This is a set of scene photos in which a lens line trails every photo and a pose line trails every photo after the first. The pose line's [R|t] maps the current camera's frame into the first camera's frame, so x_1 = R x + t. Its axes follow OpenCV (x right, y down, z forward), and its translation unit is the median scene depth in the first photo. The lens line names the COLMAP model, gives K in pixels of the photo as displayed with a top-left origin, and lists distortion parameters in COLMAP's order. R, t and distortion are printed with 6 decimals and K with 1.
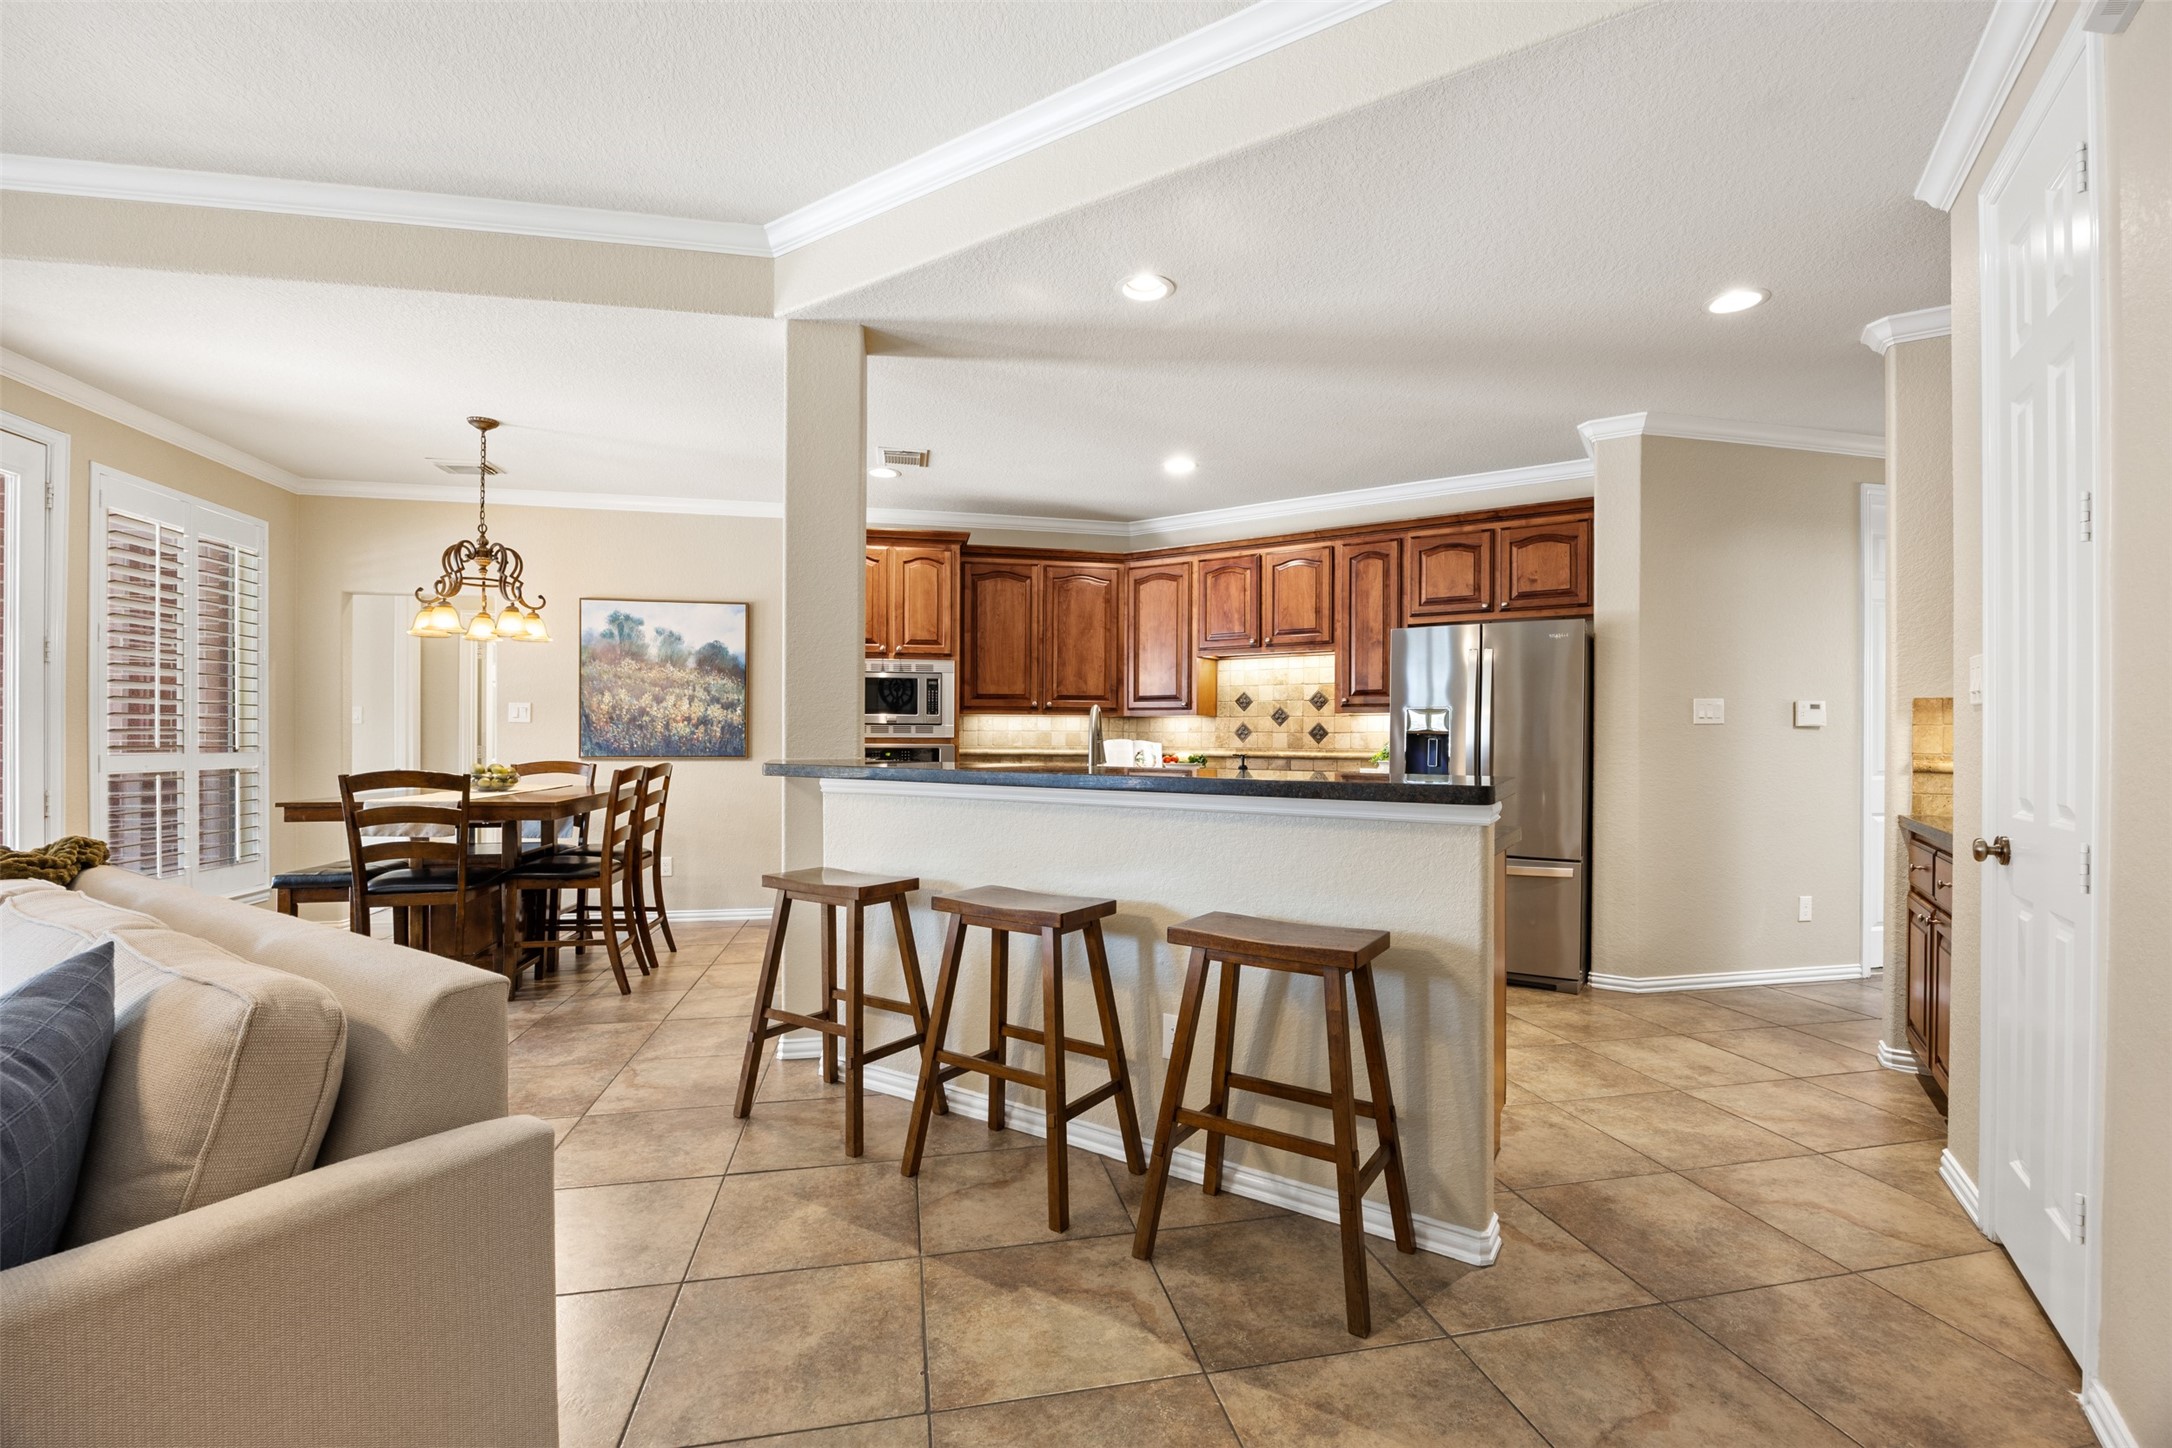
lens RADIAL K [[938.2, 0, 1096.9], [0, 938.2, 741.5], [0, 0, 1]] dist [-0.028789, 0.000211]
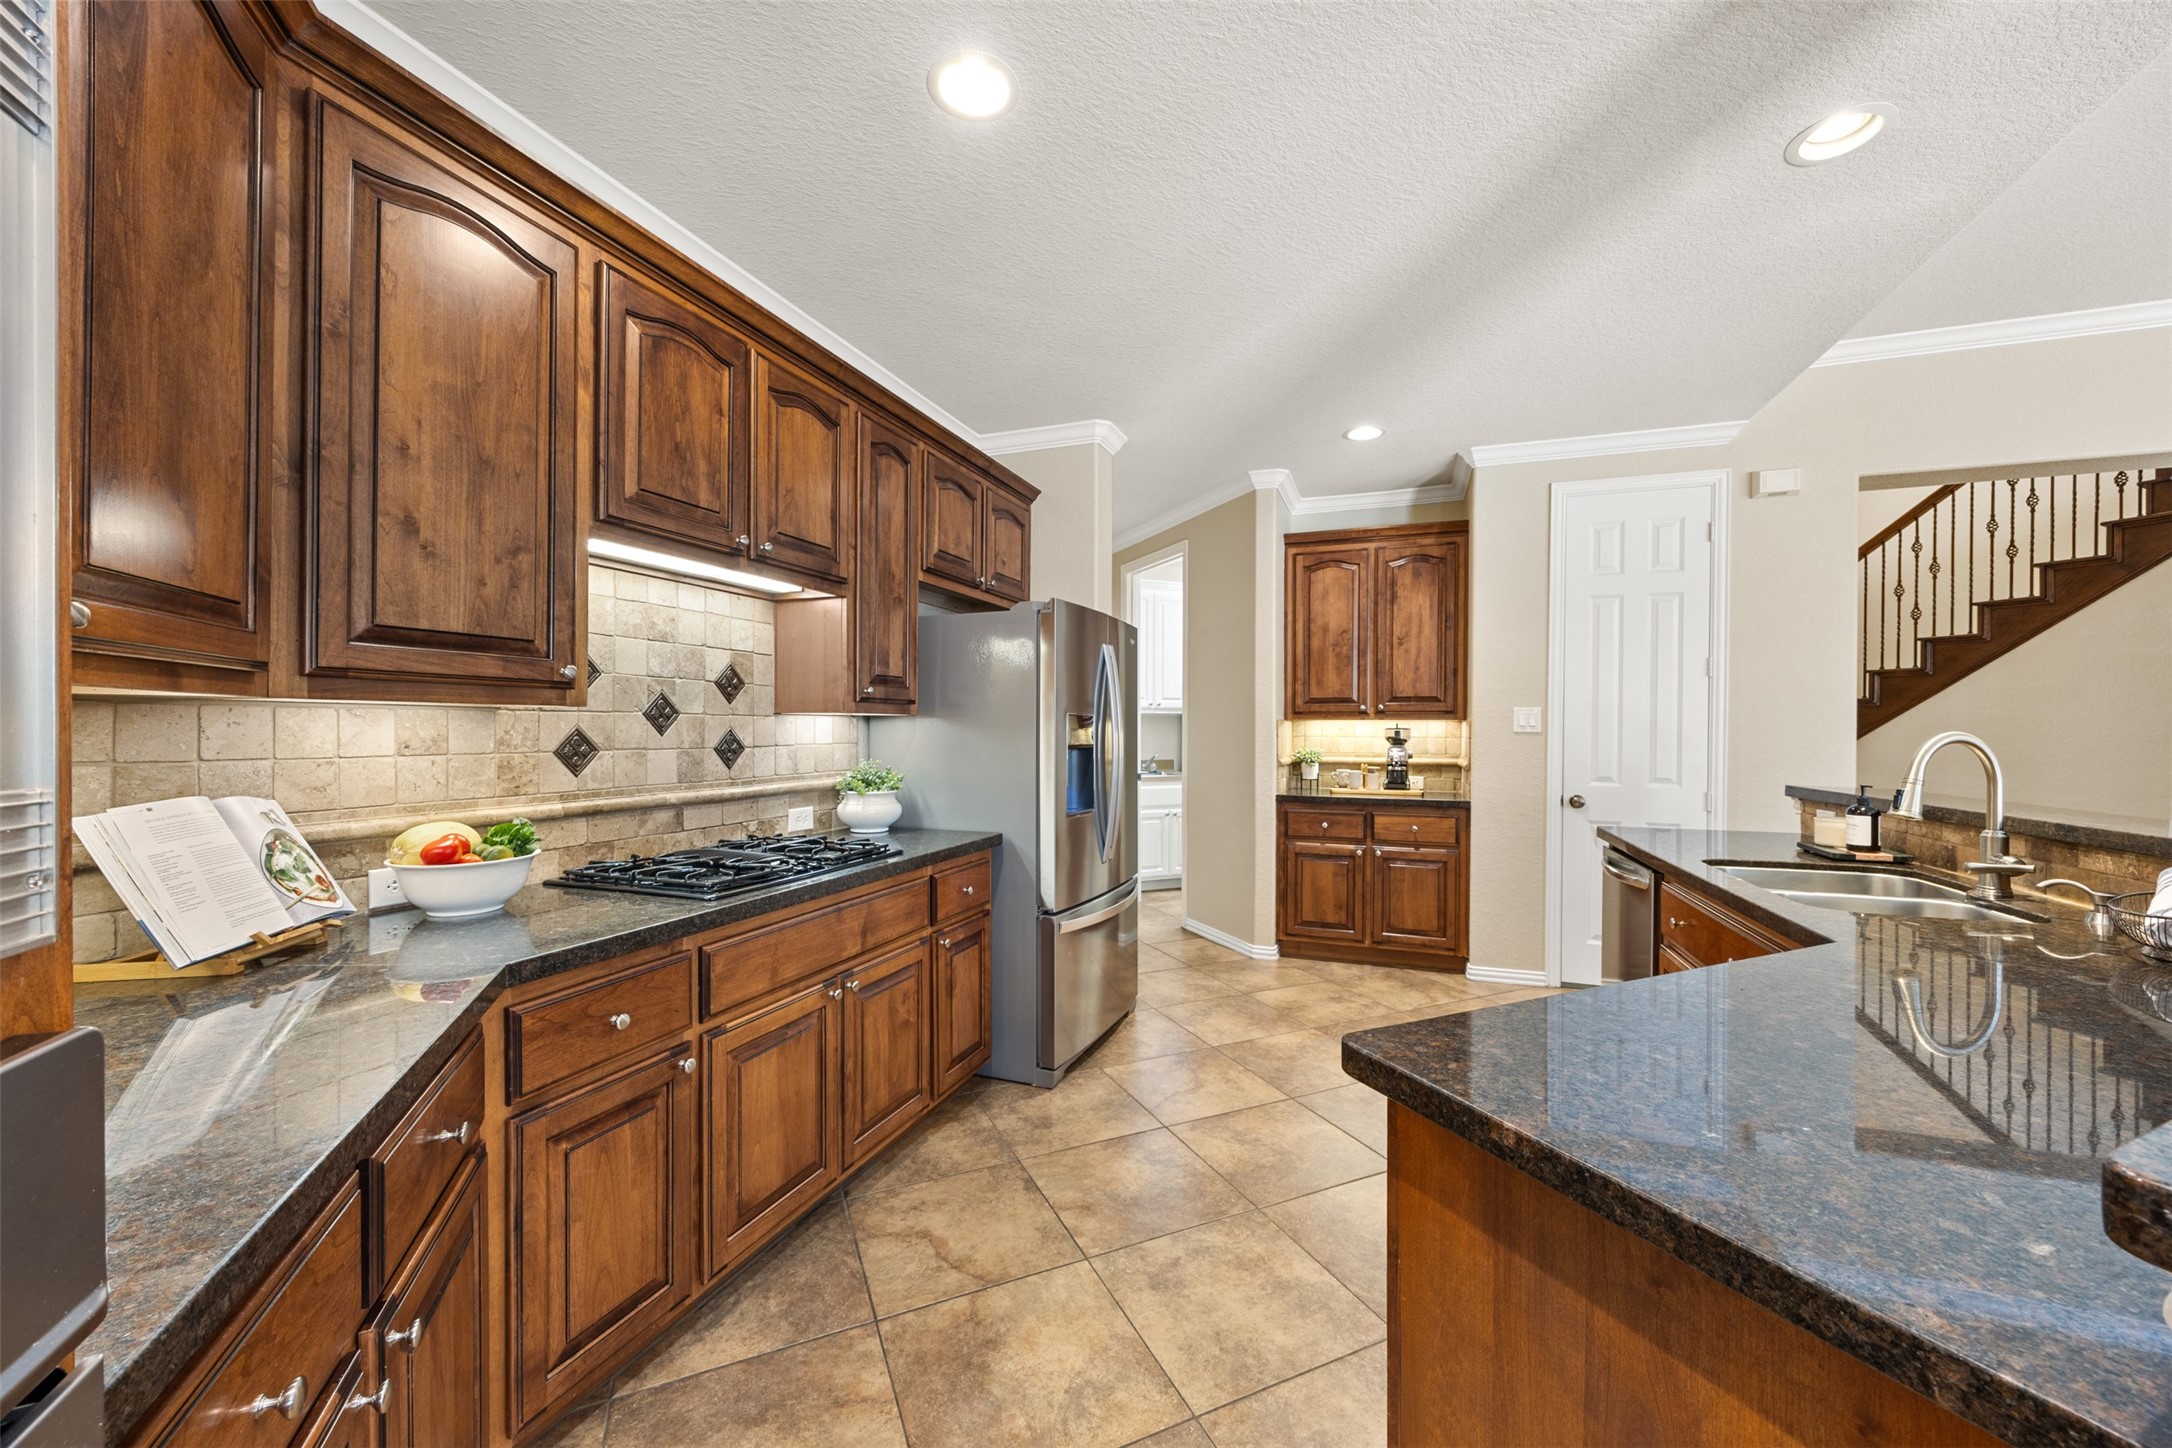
lens RADIAL K [[828.5, 0, 1096.3], [0, 828.5, 730.2], [0, 0, 1]] dist [-0.000965, -0.000125]
pose [[-0.228815, -0.007500, 0.973441, -0.235303], [-0.002214, 0.999972, 0.007184, -0.022292], [-0.973467, -0.000512, -0.228825, 0.905709]]
